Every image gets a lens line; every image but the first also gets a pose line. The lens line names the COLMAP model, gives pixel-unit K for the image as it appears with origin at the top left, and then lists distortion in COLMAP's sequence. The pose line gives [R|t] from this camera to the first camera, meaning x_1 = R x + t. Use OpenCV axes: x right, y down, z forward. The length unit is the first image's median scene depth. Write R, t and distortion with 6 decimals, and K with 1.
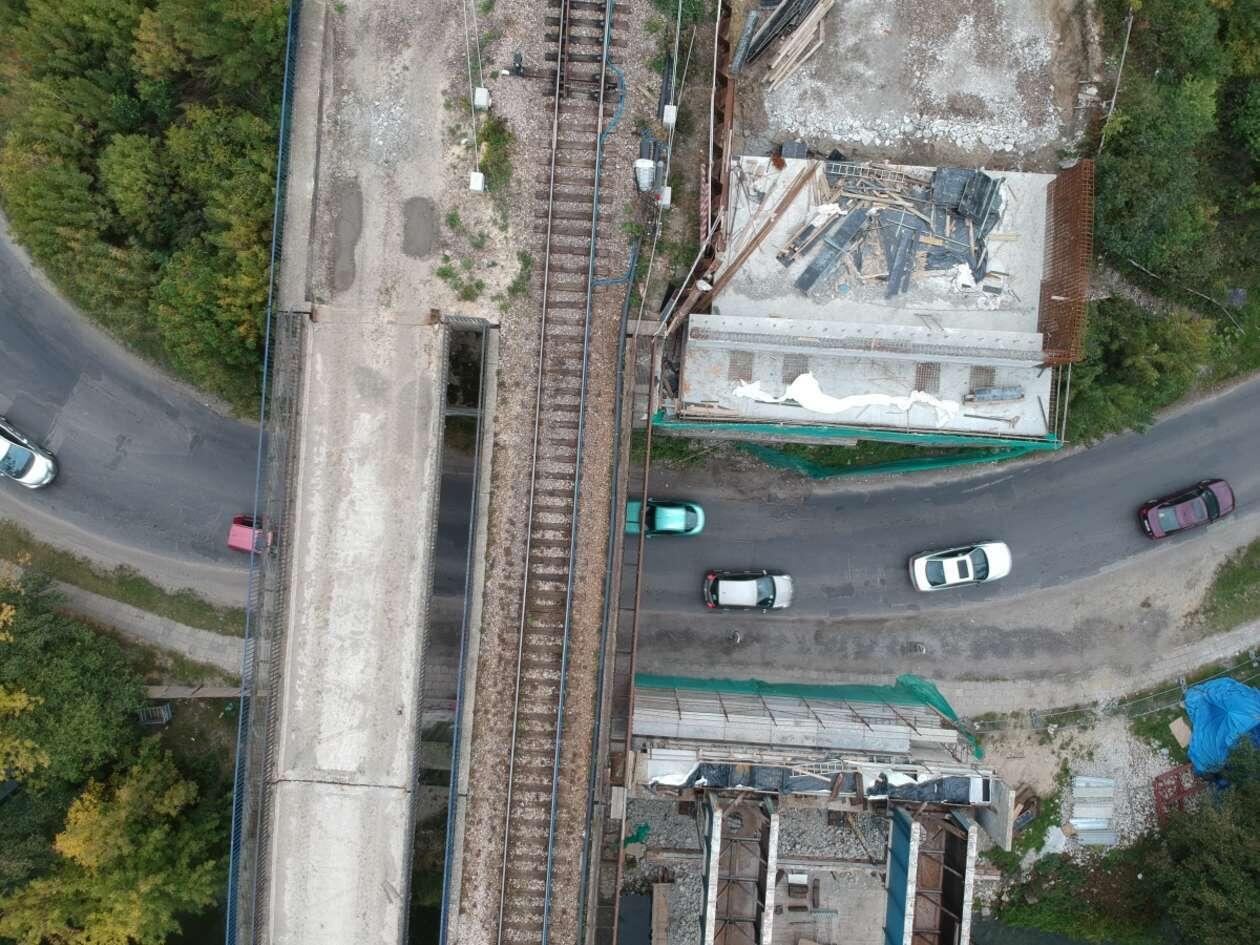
lens RADIAL K [[916.5, 0, 640.7], [0, 916.5, 477.5], [0, 0, 1]] dist [0.062739, -0.130221]
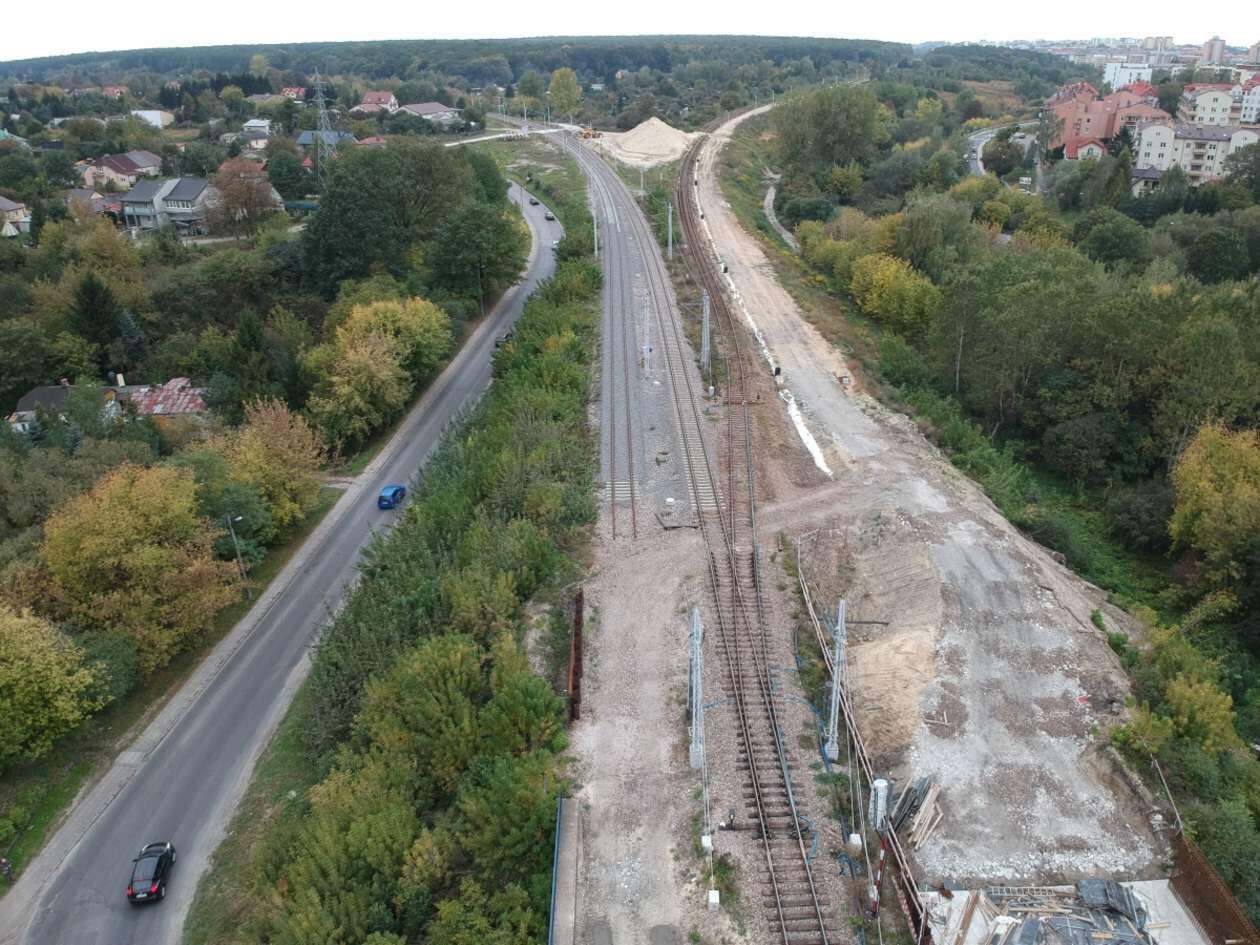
lens RADIAL K [[916.5, 0, 640.7], [0, 916.5, 477.5], [0, 0, 1]] dist [0.062739, -0.130221]
pose [[0.995010, -0.056063, 0.082534, -0.330036], [0.098246, 0.406303, -0.908441, 0.511858], [0.017396, 0.912017, 0.409784, 0.021894]]
